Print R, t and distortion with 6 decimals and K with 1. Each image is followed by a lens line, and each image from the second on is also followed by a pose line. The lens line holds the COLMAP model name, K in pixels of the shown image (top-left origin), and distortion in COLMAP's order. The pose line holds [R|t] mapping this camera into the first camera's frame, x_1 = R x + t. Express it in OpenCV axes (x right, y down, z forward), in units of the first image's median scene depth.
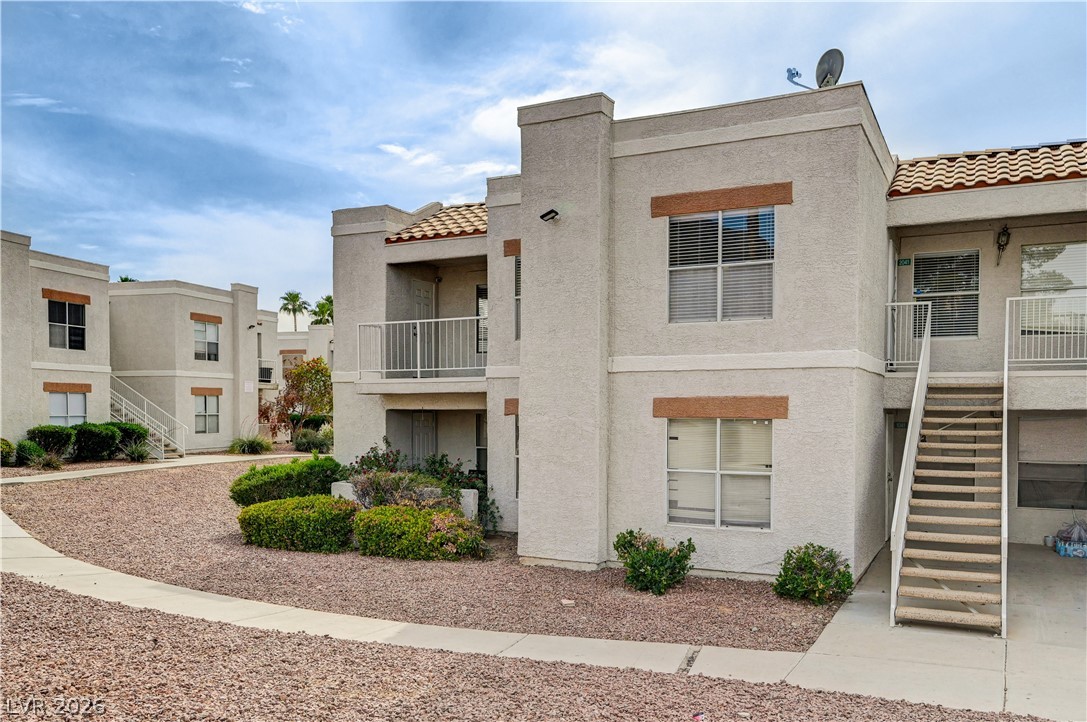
lens RADIAL K [[893.6, 0, 540.1], [0, 893.6, 420.9], [0, 0, 1]] dist [0.002031, -0.009166]
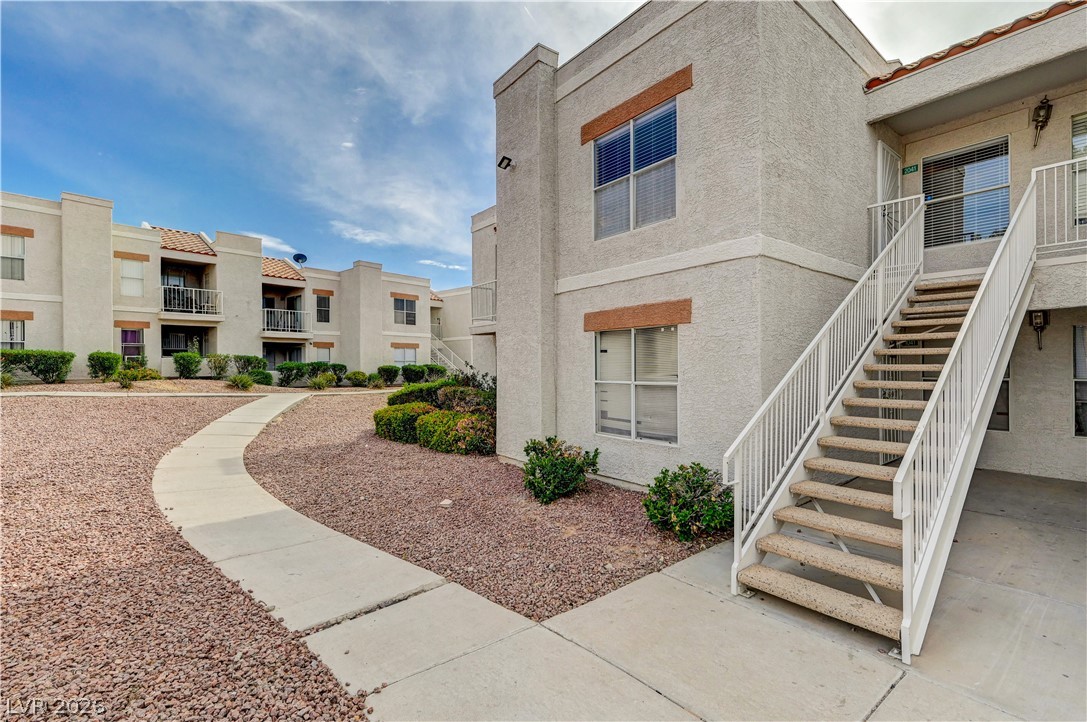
lens RADIAL K [[487.5, 0, 543.5], [0, 487.5, 361.0], [0, 0, 1]] dist [0.001995, 0.000675]
pose [[0.911669, -0.012385, -0.410739, 0.323332], [0.002696, 0.999704, -0.024159, 0.044946], [0.410917, 0.020918, 0.911433, 0.458621]]
